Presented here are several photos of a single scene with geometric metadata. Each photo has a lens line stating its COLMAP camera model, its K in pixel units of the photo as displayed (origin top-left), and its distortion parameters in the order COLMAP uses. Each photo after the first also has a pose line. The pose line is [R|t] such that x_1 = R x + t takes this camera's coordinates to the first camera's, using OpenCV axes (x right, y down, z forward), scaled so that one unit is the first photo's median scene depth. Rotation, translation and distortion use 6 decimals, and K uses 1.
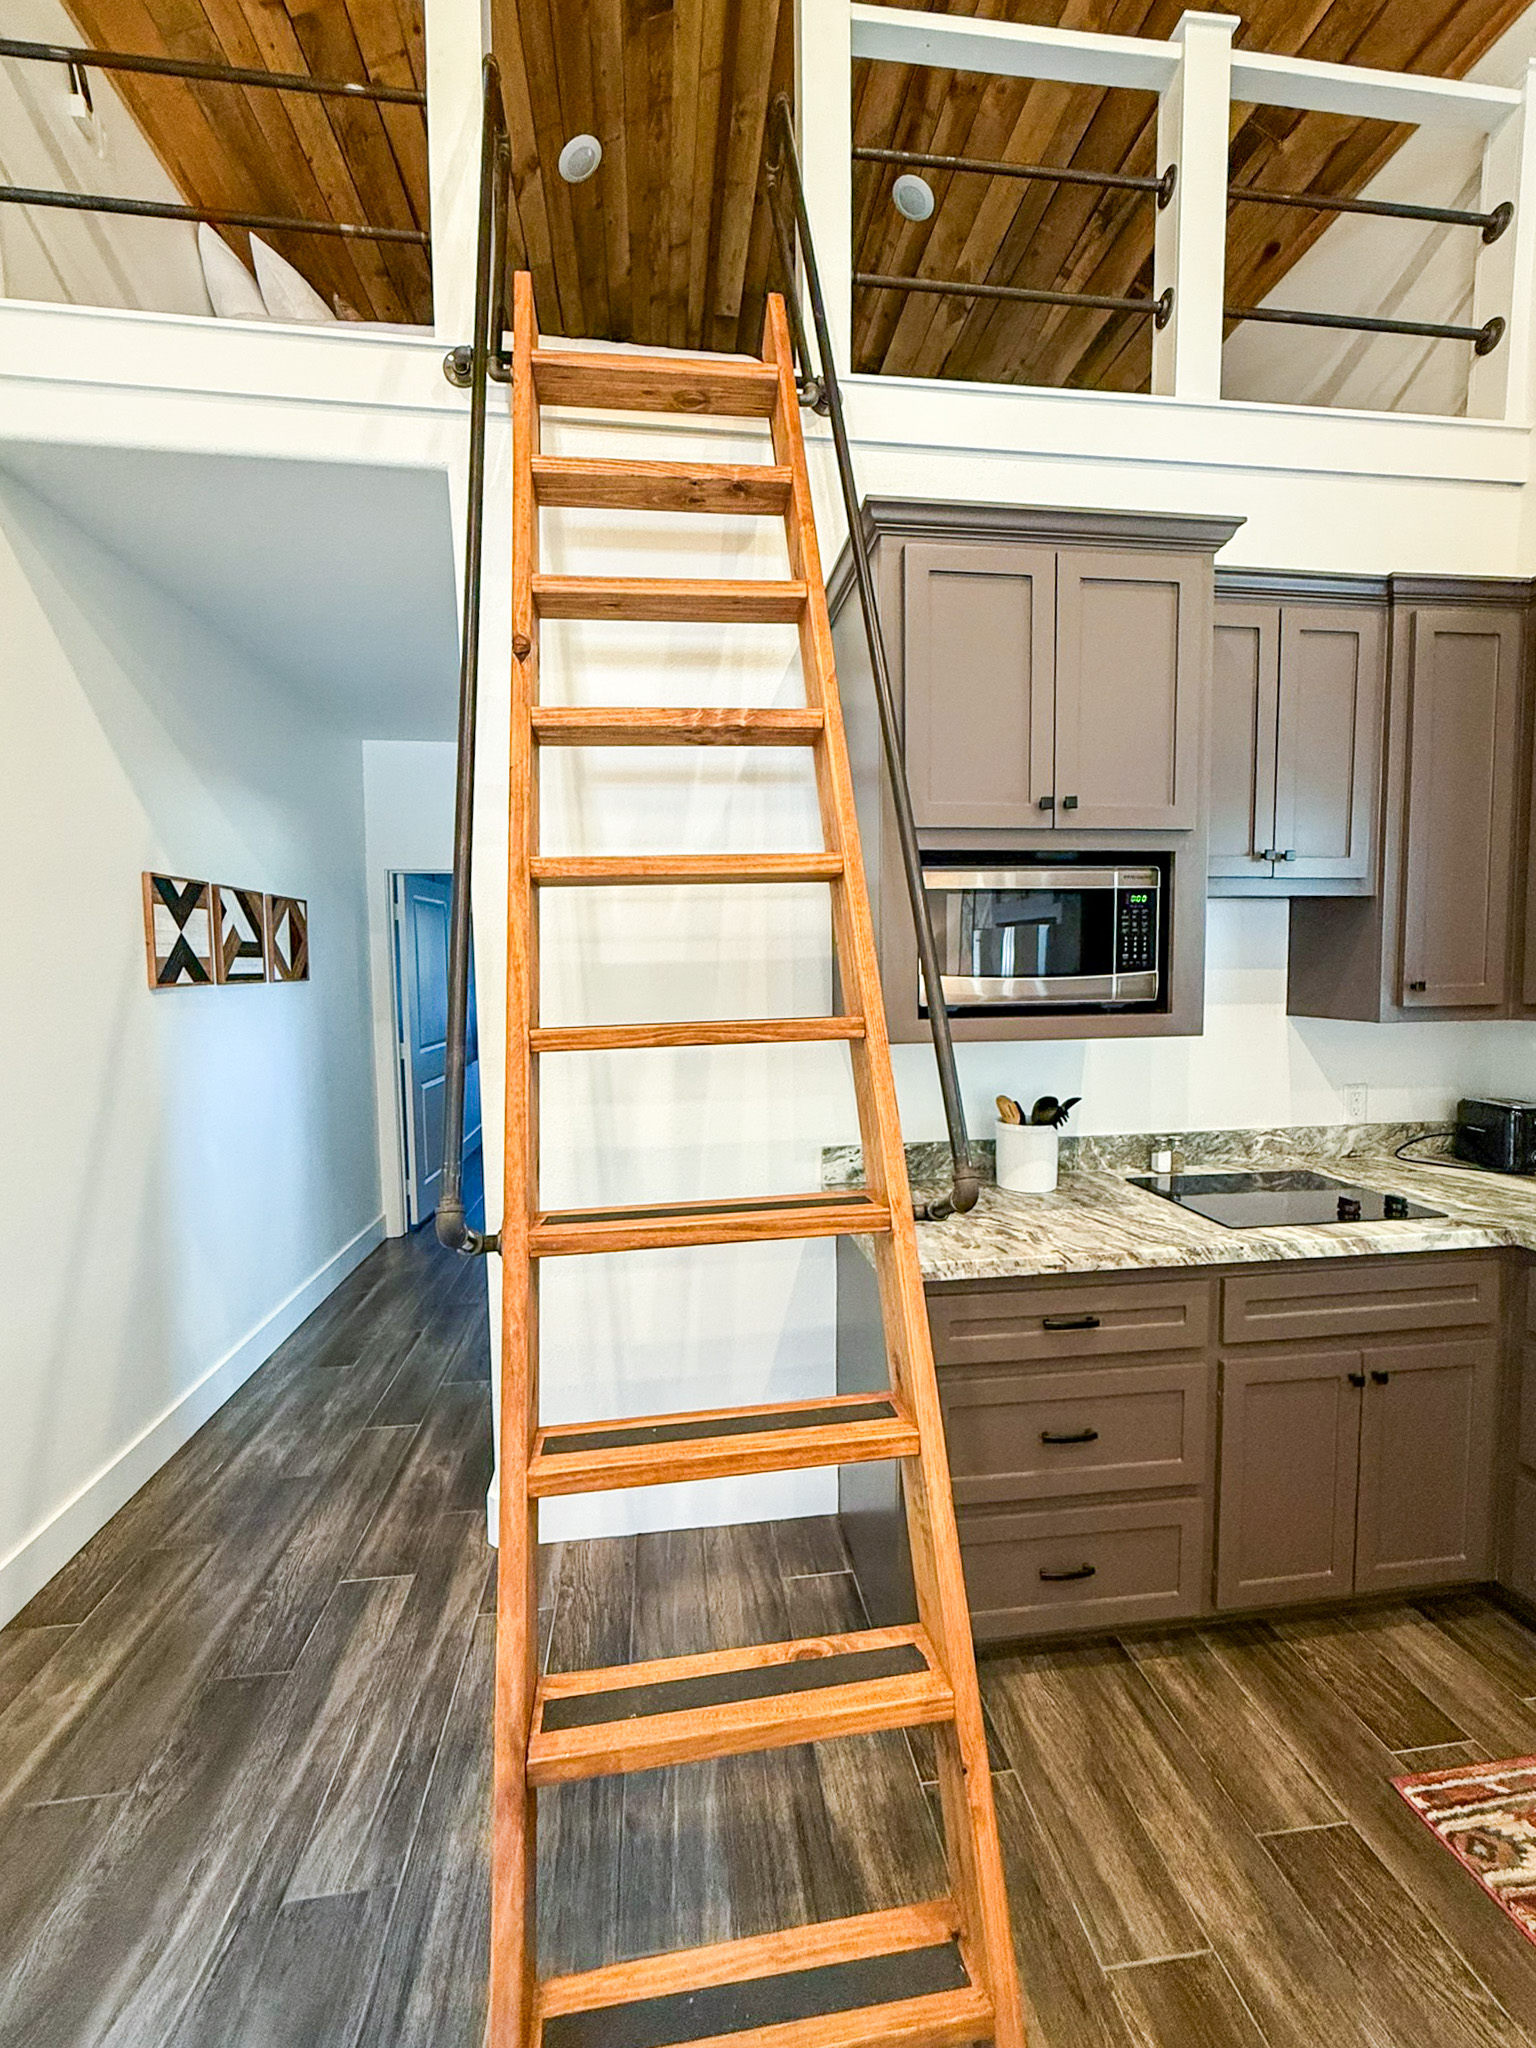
lens RADIAL K [[847.6, 0, 768.0], [0, 847.6, 1024.0], [0, 0, 1]] dist [0.000183, -0.000318]
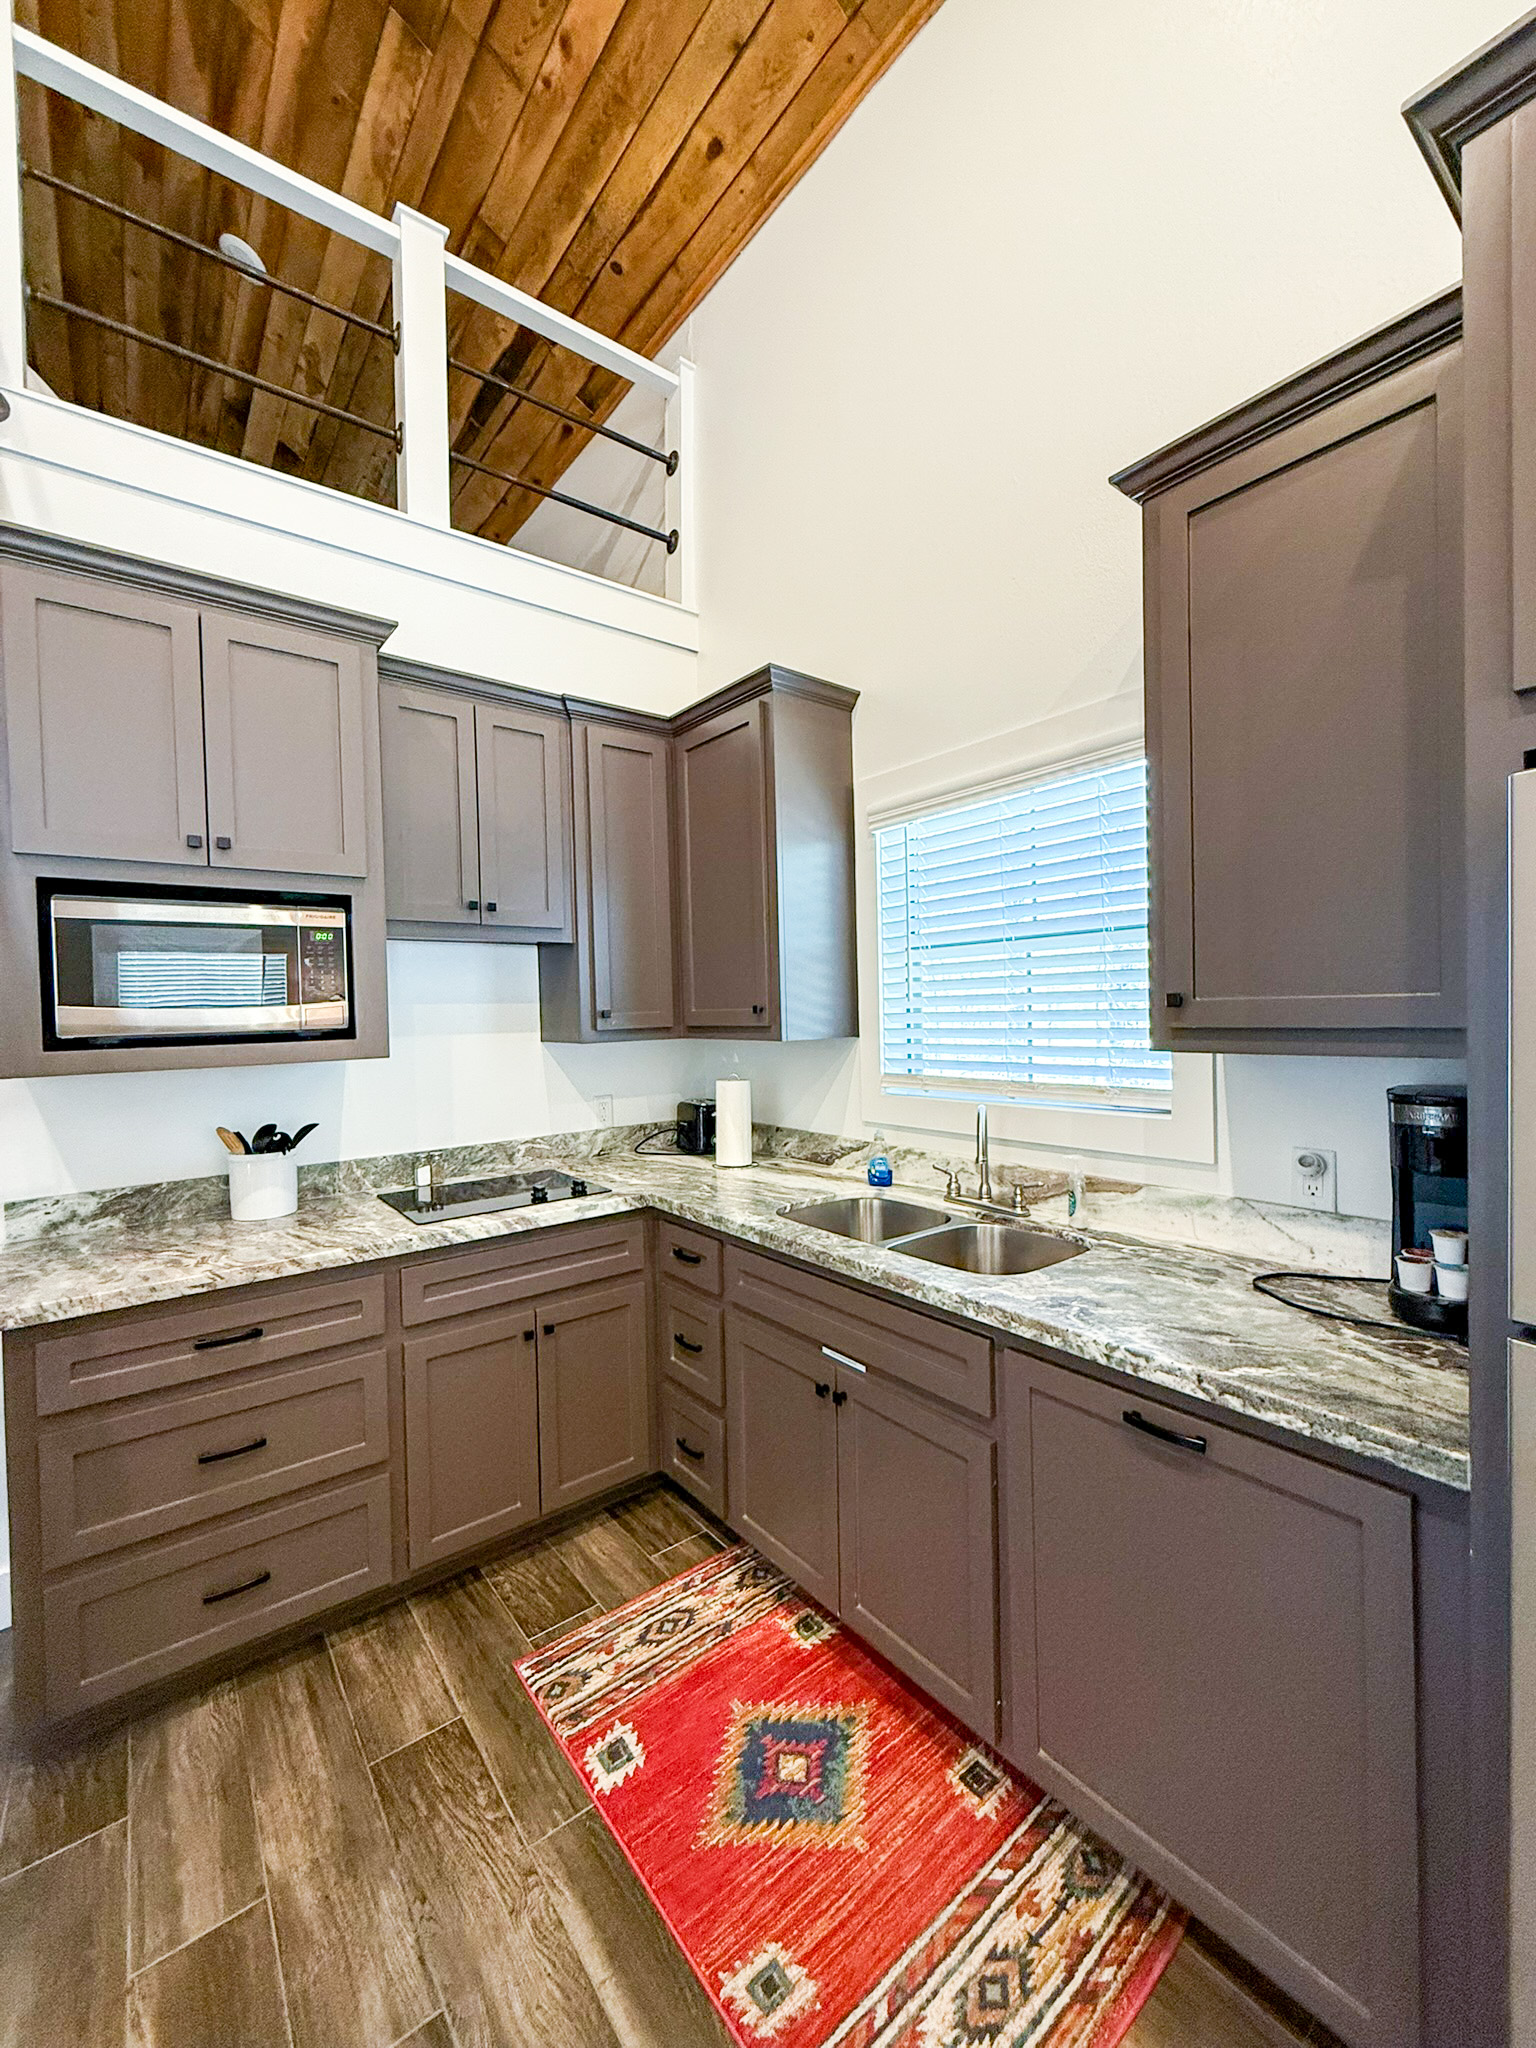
lens RADIAL K [[810.5, 0, 768.0], [0, 810.5, 1024.0], [0, 0, 1]] dist [-0.000526, -0.000075]
pose [[0.859939, -0.019070, 0.510041, 0.390571], [0.050345, 0.997598, -0.047583, 0.045470], [-0.507908, 0.066596, 0.858833, -0.194939]]
